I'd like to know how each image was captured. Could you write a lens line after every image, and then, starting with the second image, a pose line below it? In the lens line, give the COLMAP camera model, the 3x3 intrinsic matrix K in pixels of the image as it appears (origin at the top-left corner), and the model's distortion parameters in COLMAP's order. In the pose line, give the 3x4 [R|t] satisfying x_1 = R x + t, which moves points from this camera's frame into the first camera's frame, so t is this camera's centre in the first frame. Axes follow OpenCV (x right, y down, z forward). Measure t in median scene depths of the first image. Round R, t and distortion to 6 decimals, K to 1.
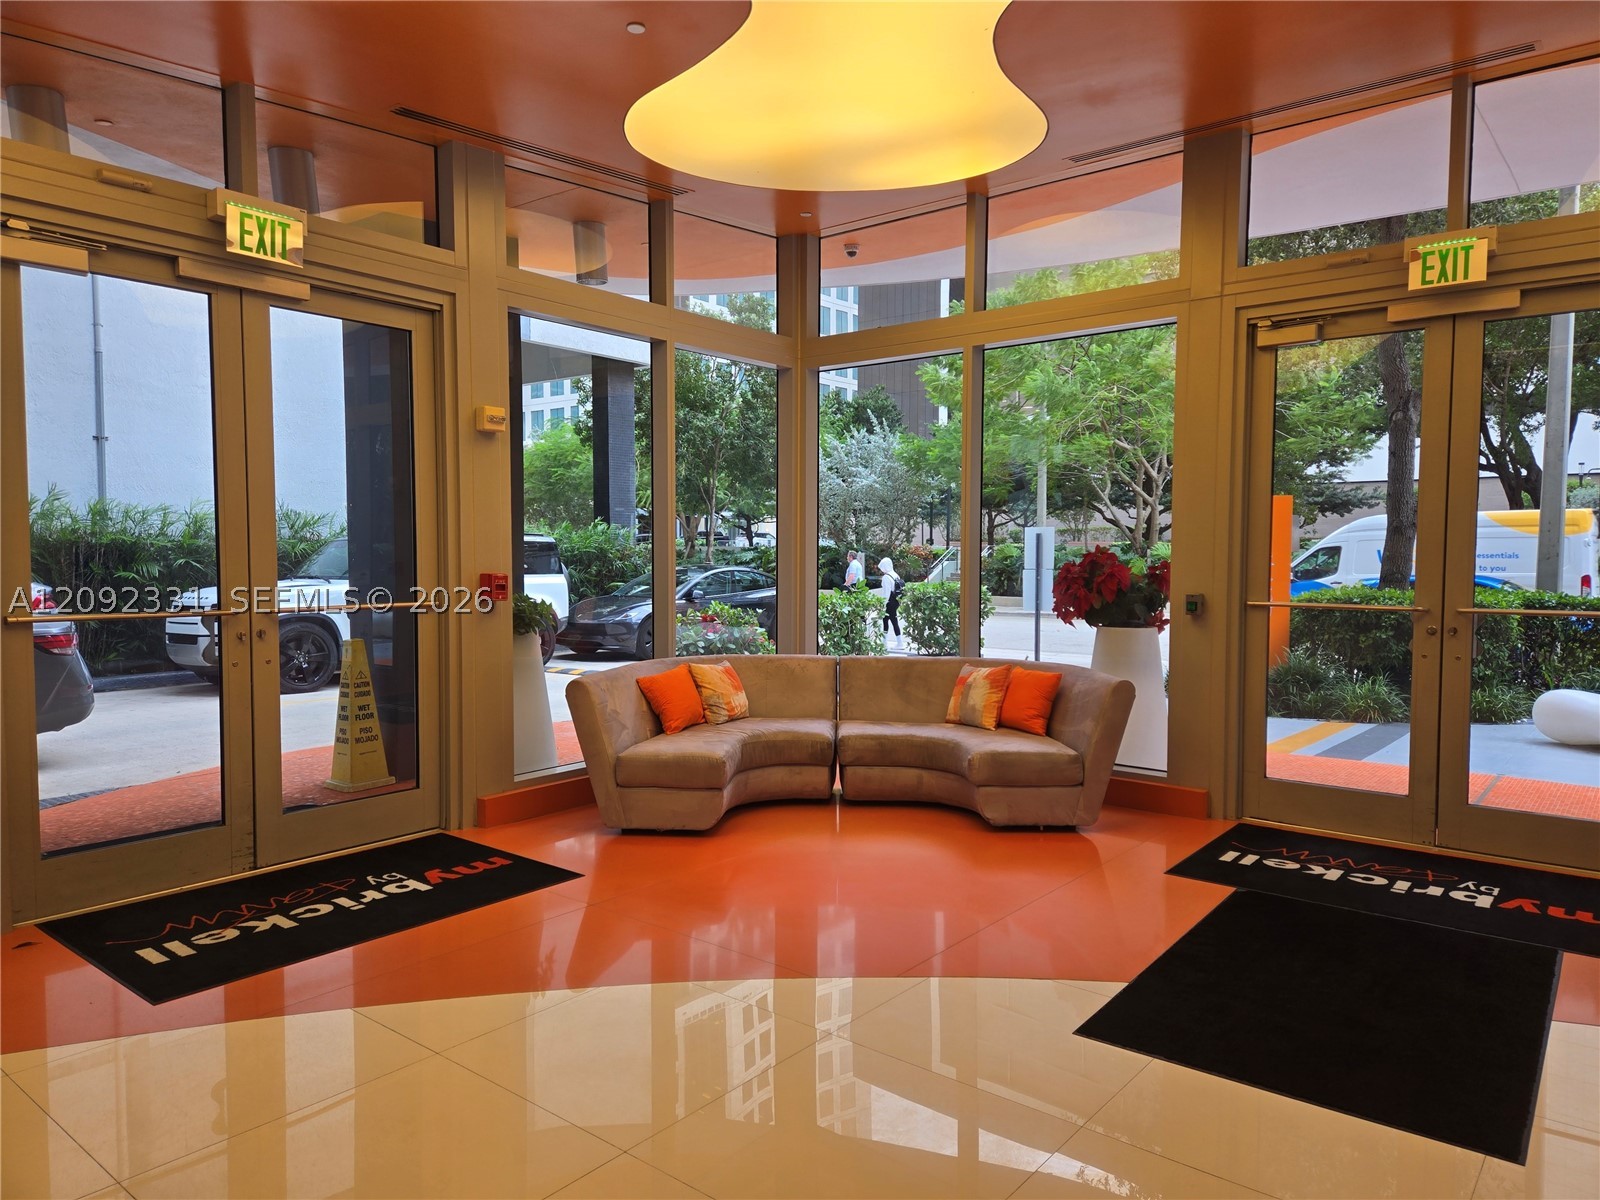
lens RADIAL K [[1079.0, 0, 800.0], [0, 1079.0, 600.0], [0, 0, 1]] dist [0.001452, 0.000409]
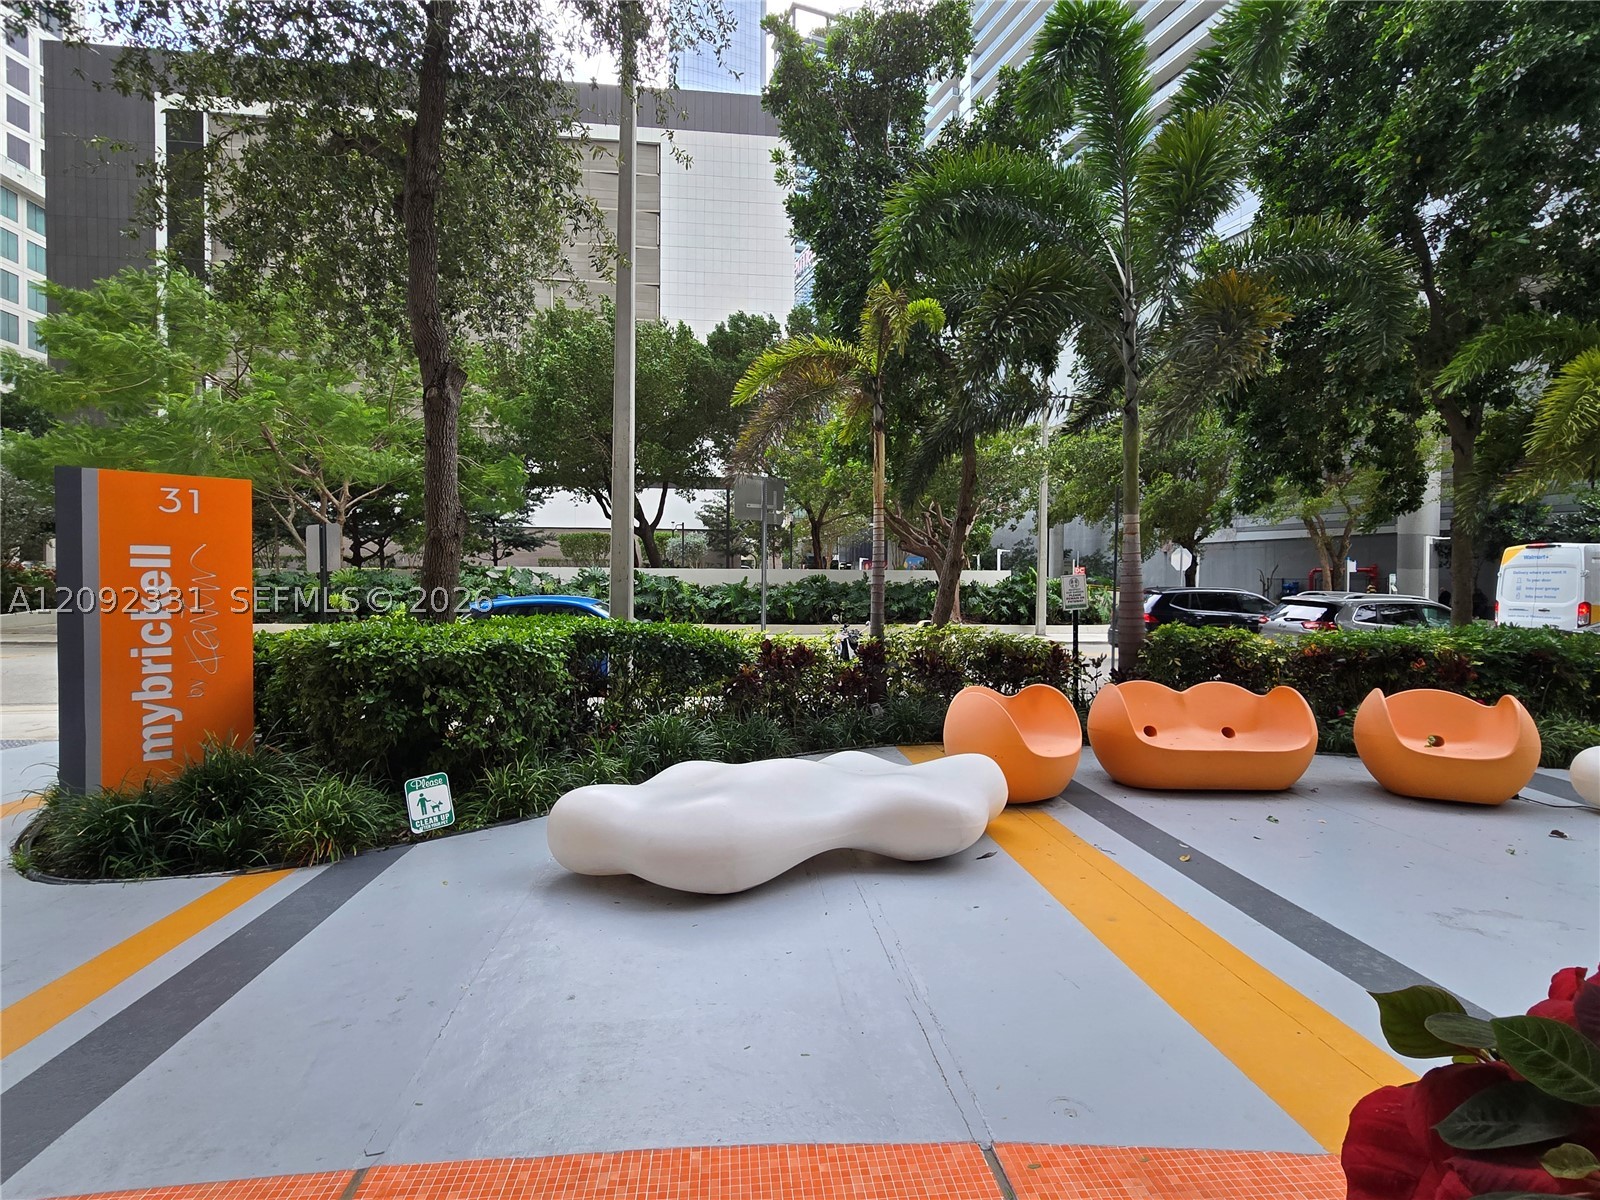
lens RADIAL K [[646.5, 0, 800.0], [0, 646.5, 600.0], [0, 0, 1]] dist [-0.000048, -0.000007]
pose [[0.696701, -0.021003, 0.717054, 0.433600], [0.029344, 0.999569, 0.000767, -0.019054], [-0.716762, 0.020507, 0.697017, 0.536018]]
